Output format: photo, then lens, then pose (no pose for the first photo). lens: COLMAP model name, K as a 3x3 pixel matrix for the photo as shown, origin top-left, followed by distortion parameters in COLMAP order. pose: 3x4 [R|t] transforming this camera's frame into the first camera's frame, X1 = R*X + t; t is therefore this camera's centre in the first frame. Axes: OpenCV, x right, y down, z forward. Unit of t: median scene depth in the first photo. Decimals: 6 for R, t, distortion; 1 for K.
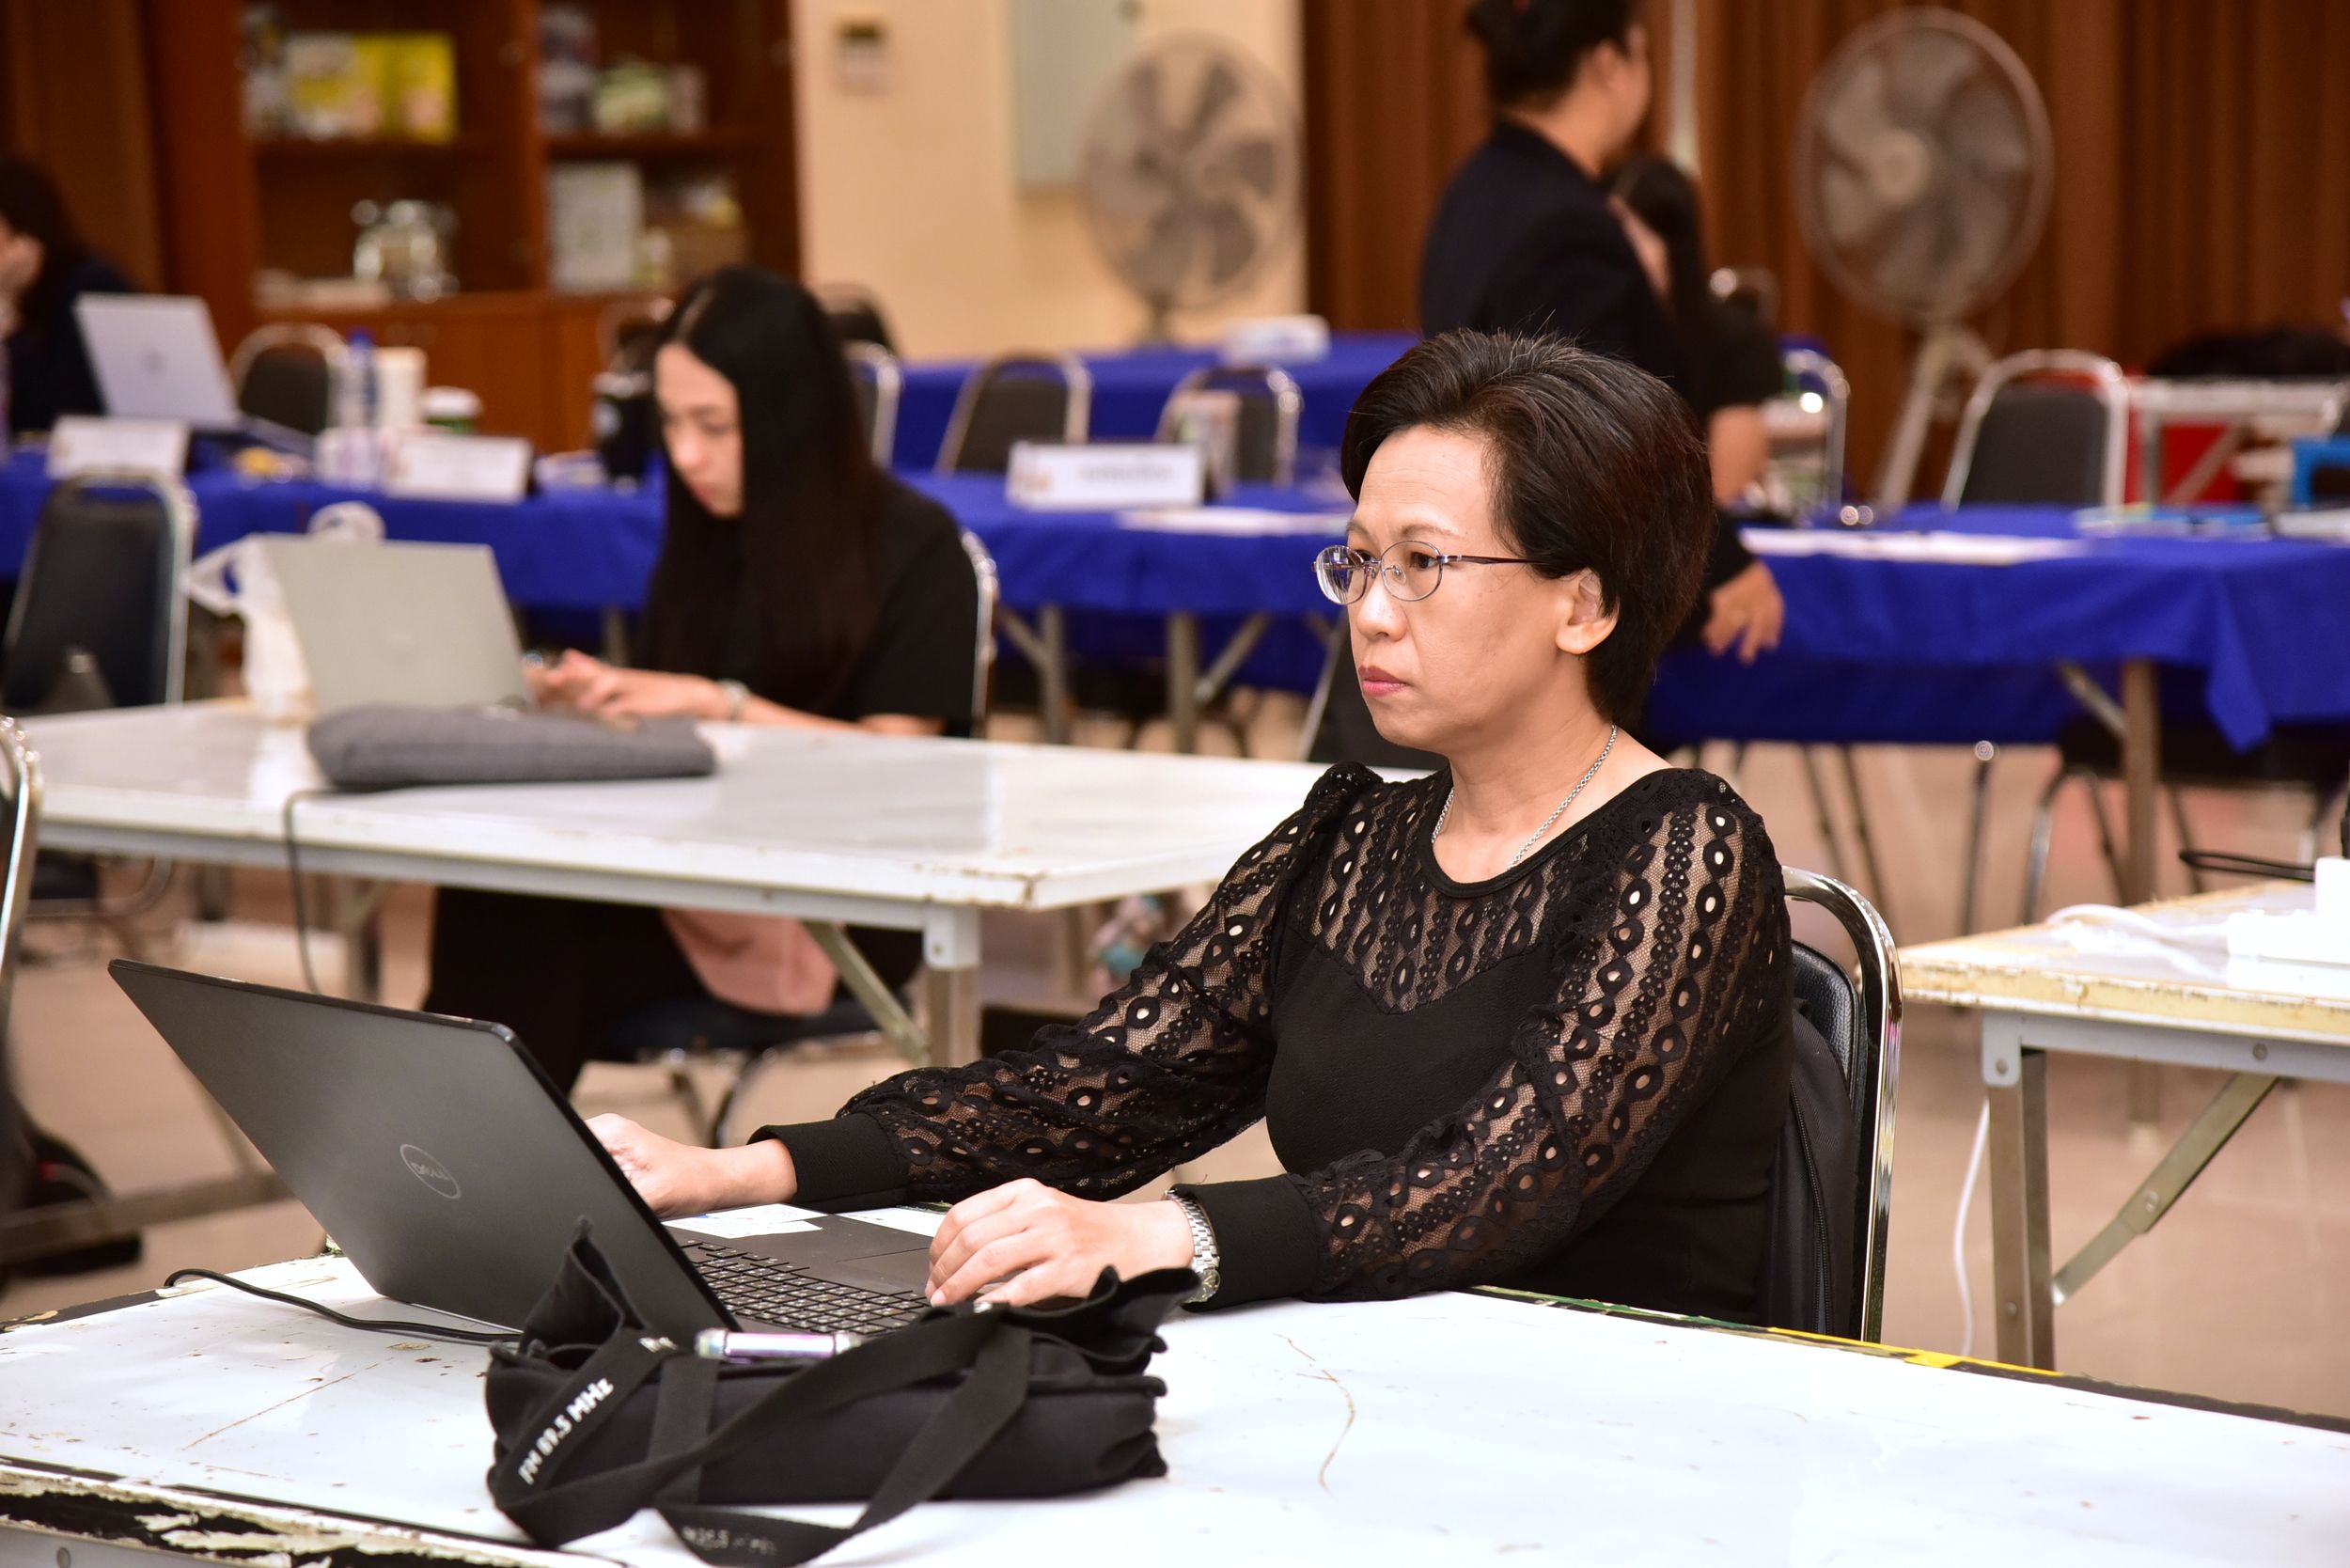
lens RADIAL K [[6570.9, 0, 1175.0], [0, 6570.9, 784.0], [0, 0, 1]] dist [0.900717, -0.481555]
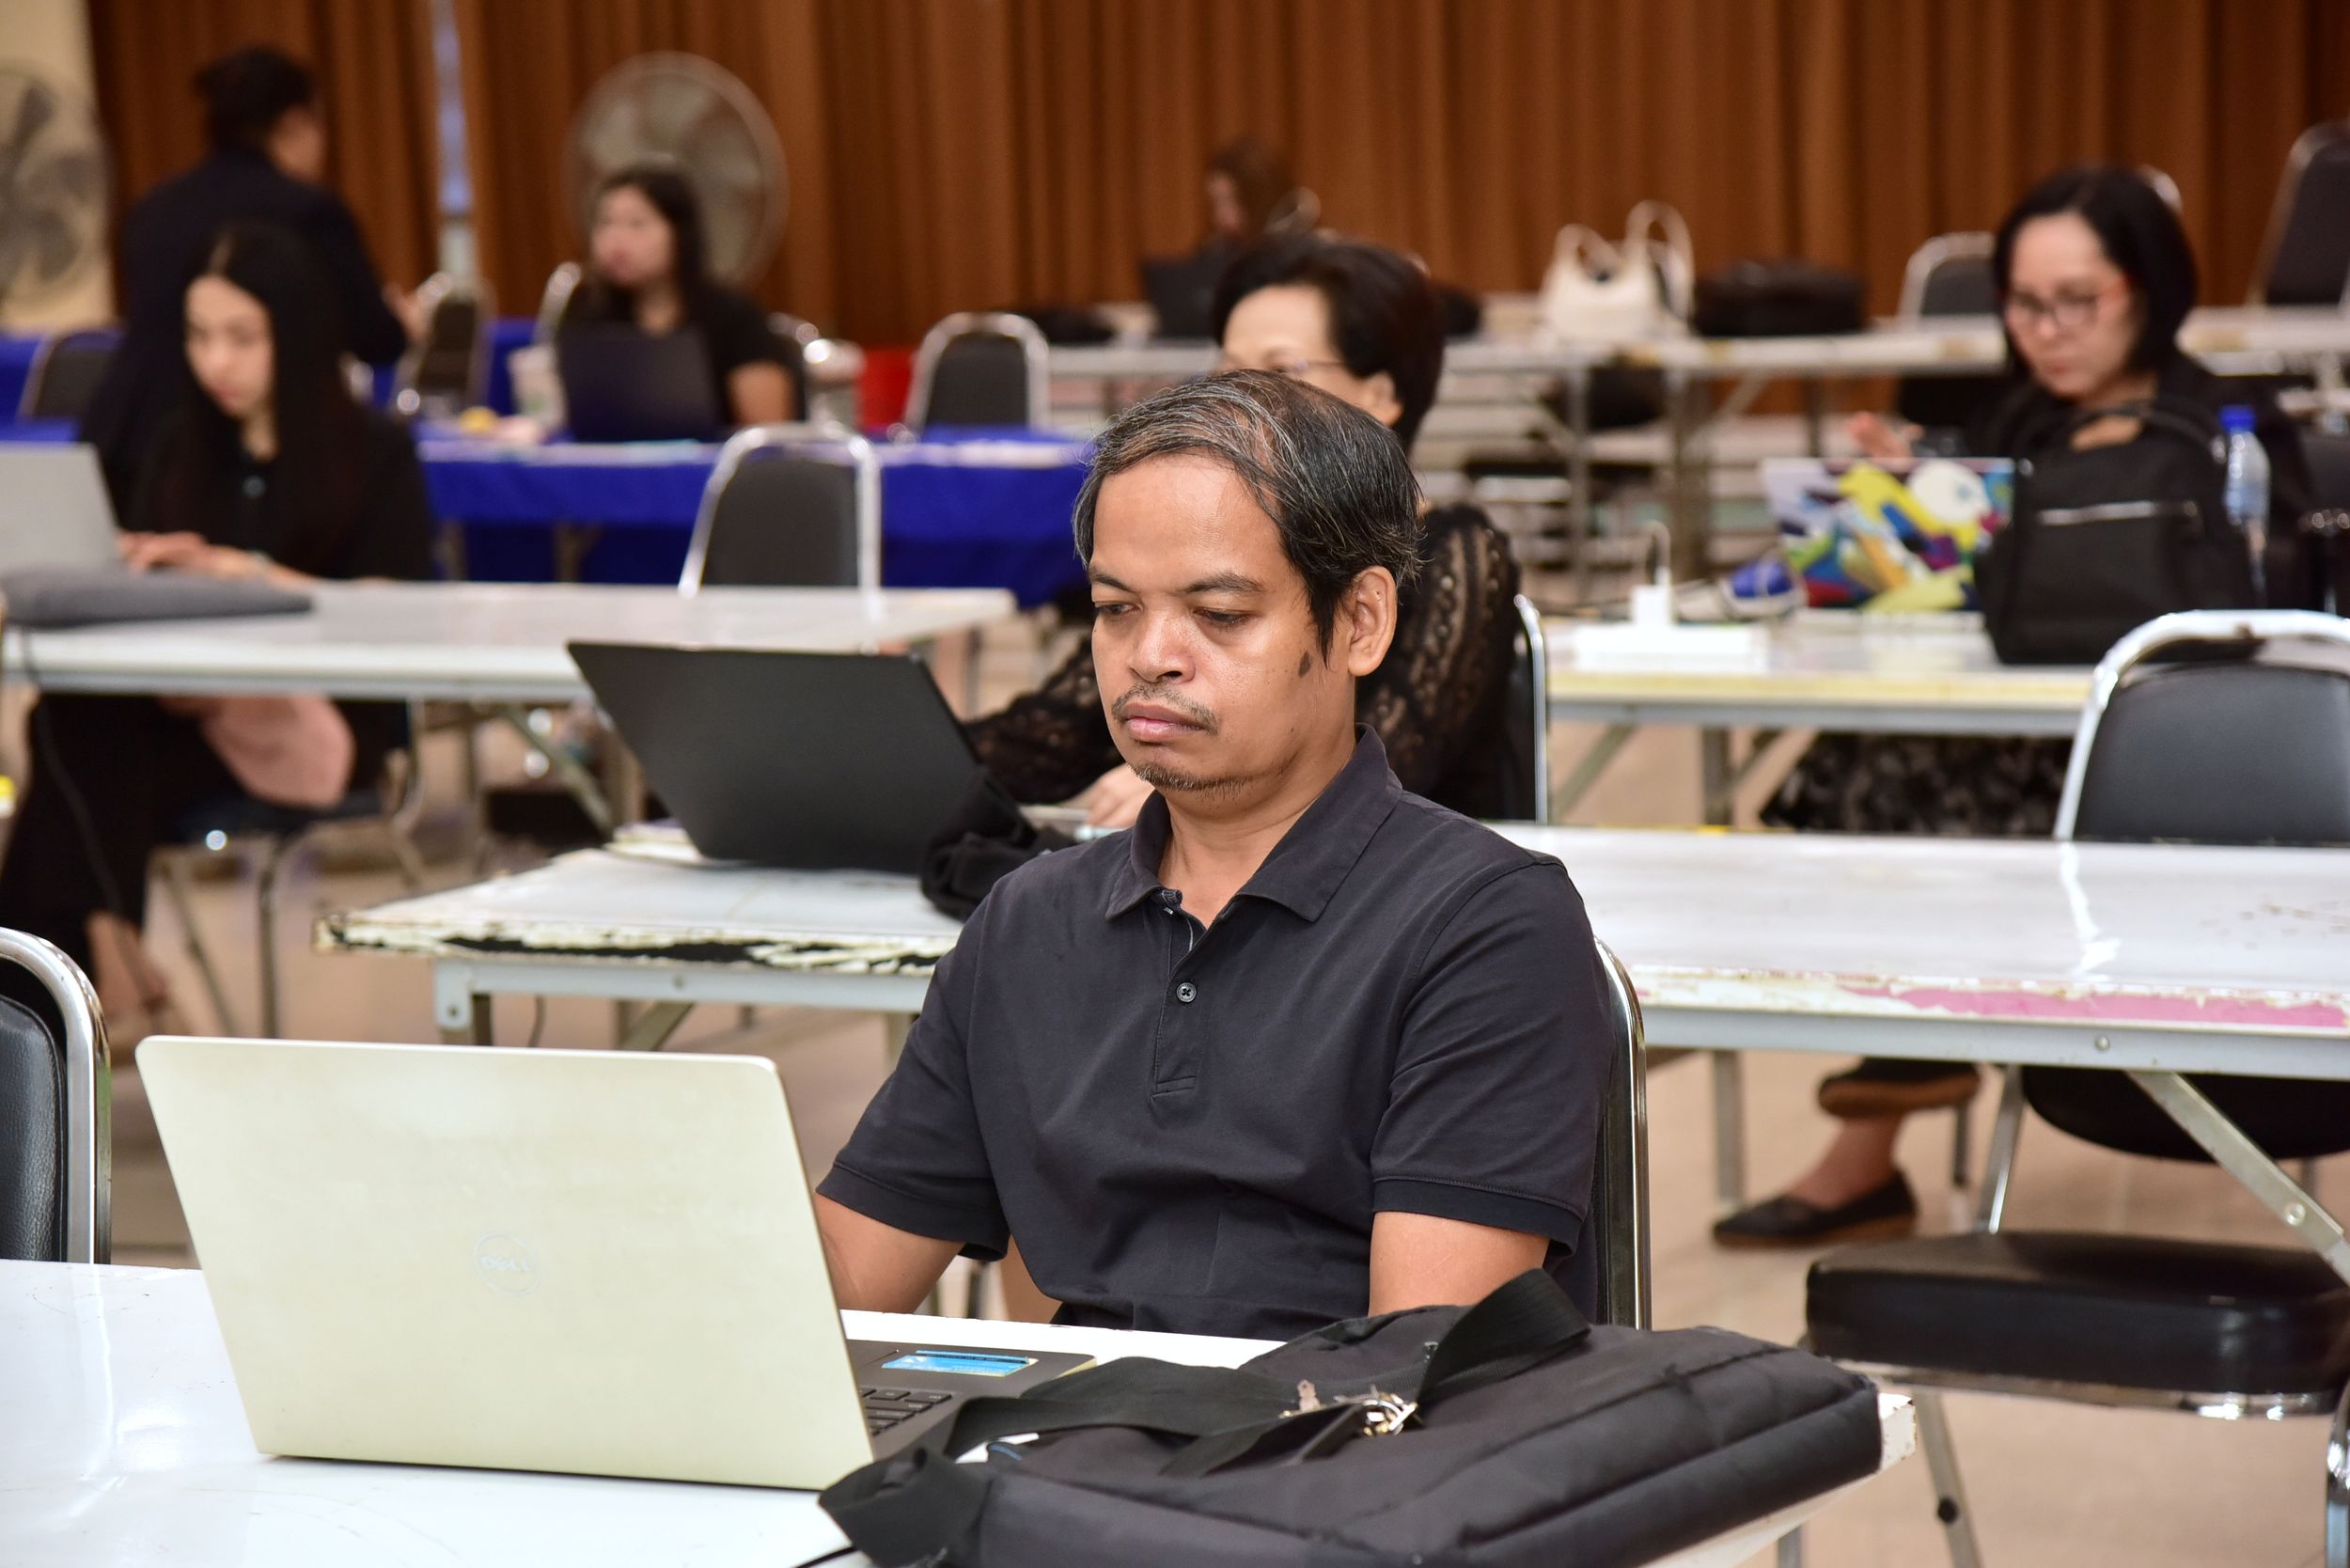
lens RADIAL K [[5939.7, 0, 1175.0], [0, 5939.7, 784.0], [0, 0, 1]] dist [0.858577, 0.074085]
pose [[0.966864, -0.042339, 0.251756, -0.241566], [0.041590, 0.999100, 0.008298, 0.034717], [-0.251880, 0.002448, 0.967755, -0.252651]]
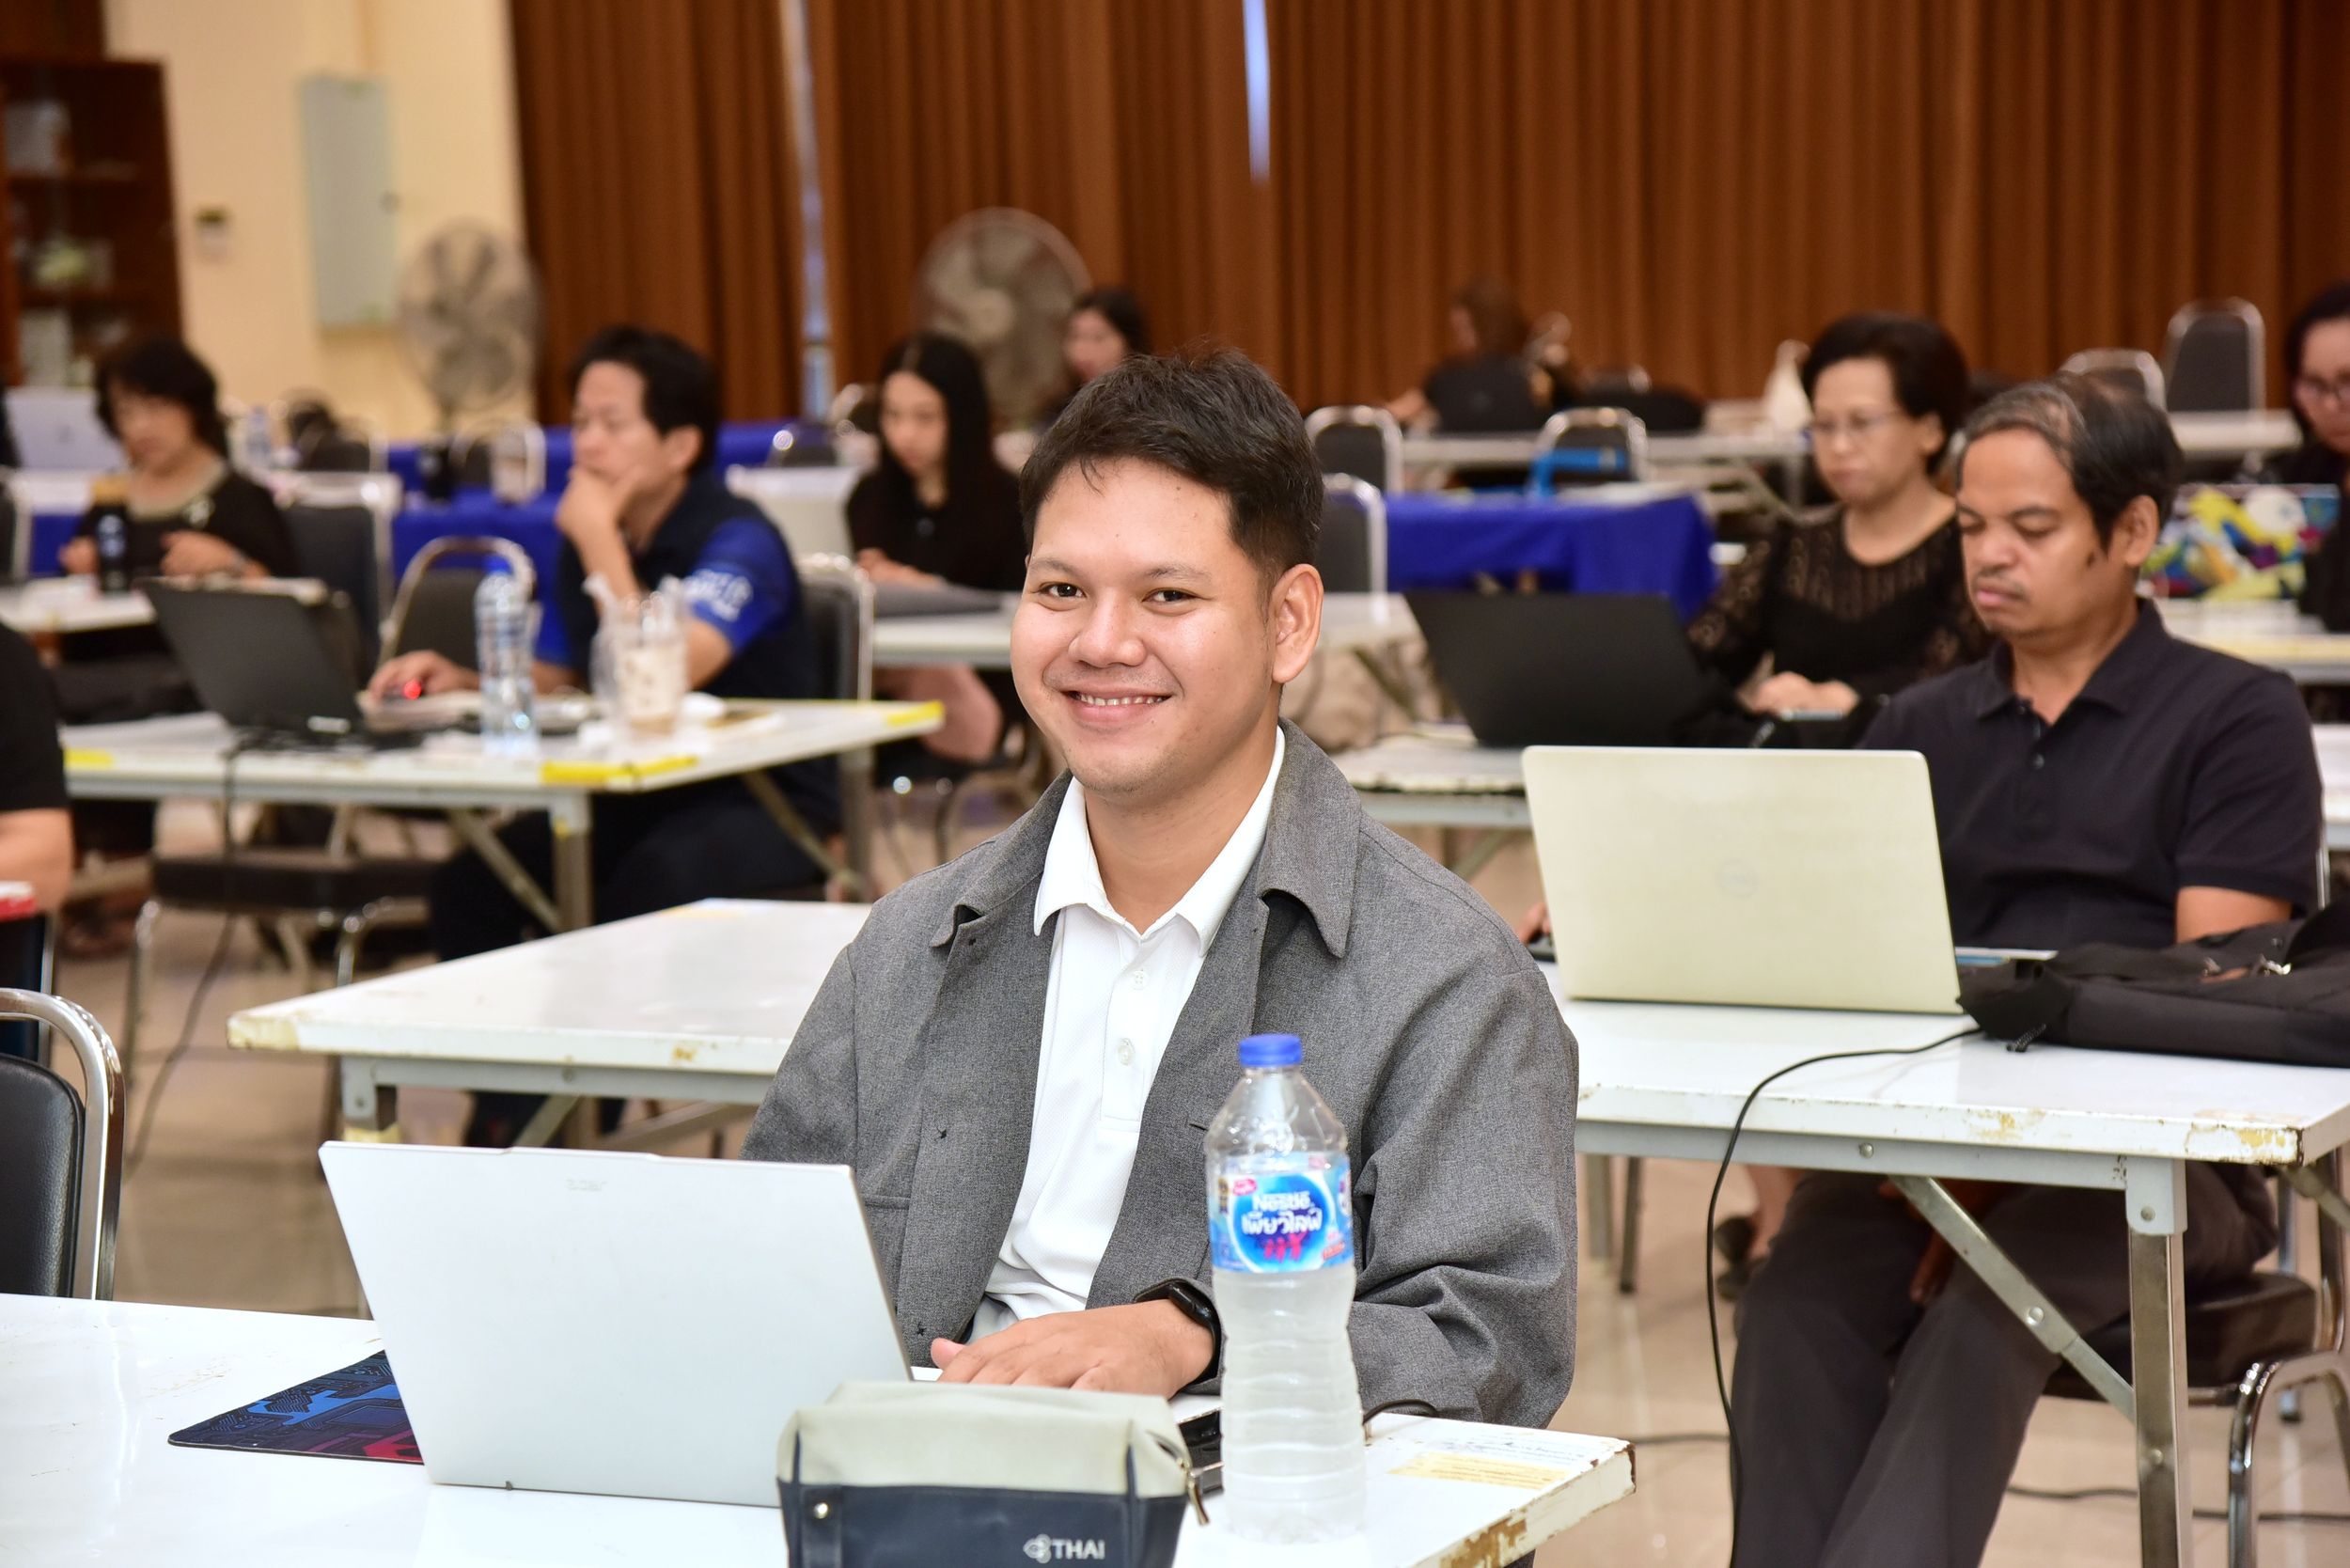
lens RADIAL K [[5586.6, 0, 1175.0], [0, 5586.6, 784.0], [0, 0, 1]] dist [0.747206, 0.170974]
pose [[0.960919, -0.032677, 0.274895, -0.599582], [0.037615, 0.999211, -0.012711, 0.089753], [-0.274263, 0.022555, 0.961390, -0.654665]]
